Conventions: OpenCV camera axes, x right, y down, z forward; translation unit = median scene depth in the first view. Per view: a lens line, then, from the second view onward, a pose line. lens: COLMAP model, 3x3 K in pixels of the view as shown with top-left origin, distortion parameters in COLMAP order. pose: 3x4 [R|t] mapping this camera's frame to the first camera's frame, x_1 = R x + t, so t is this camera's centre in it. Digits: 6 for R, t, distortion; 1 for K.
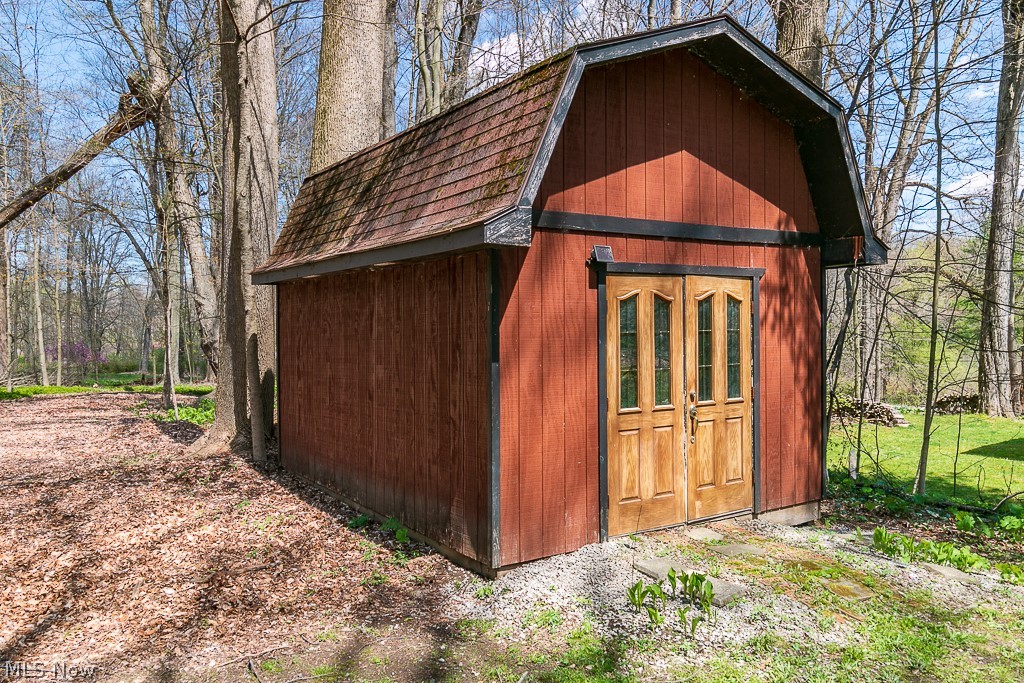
lens RADIAL K [[773.2, 0, 512.0], [0, 773.2, 341.5], [0, 0, 1]] dist [0.002479, 0.000705]
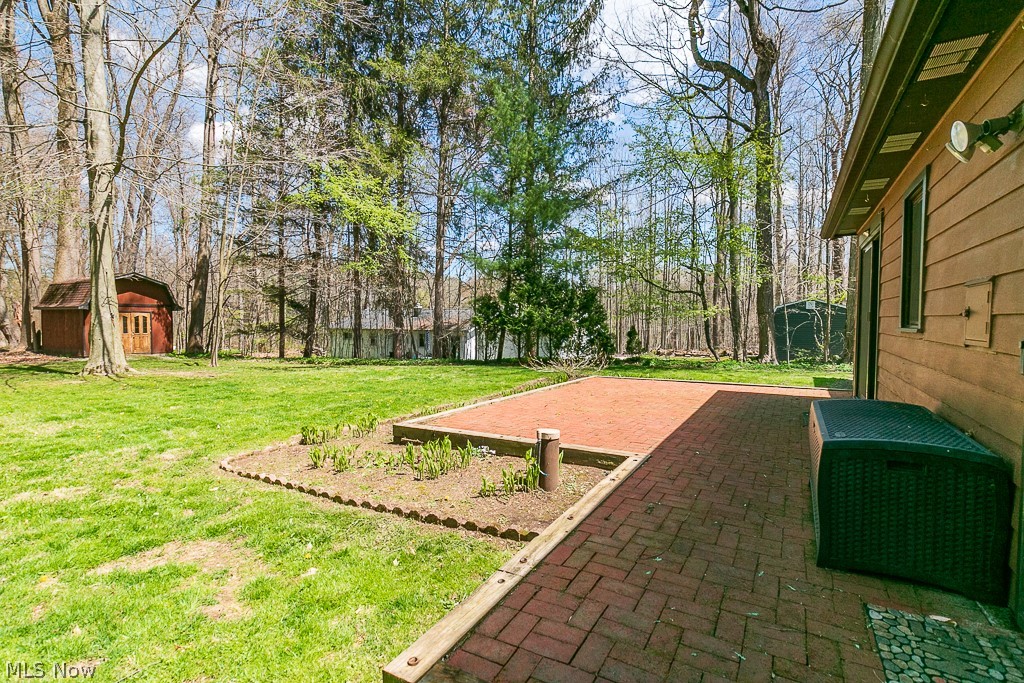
lens RADIAL K [[492.9, 0, 512.0], [0, 492.9, 341.5], [0, 0, 1]] dist [-0.001530, 0.000129]
pose [[0.889380, -0.010388, 0.457050, 1.042550], [-0.006155, 0.999379, 0.034691, -0.011115], [-0.457127, -0.033666, 0.888764, -3.560032]]
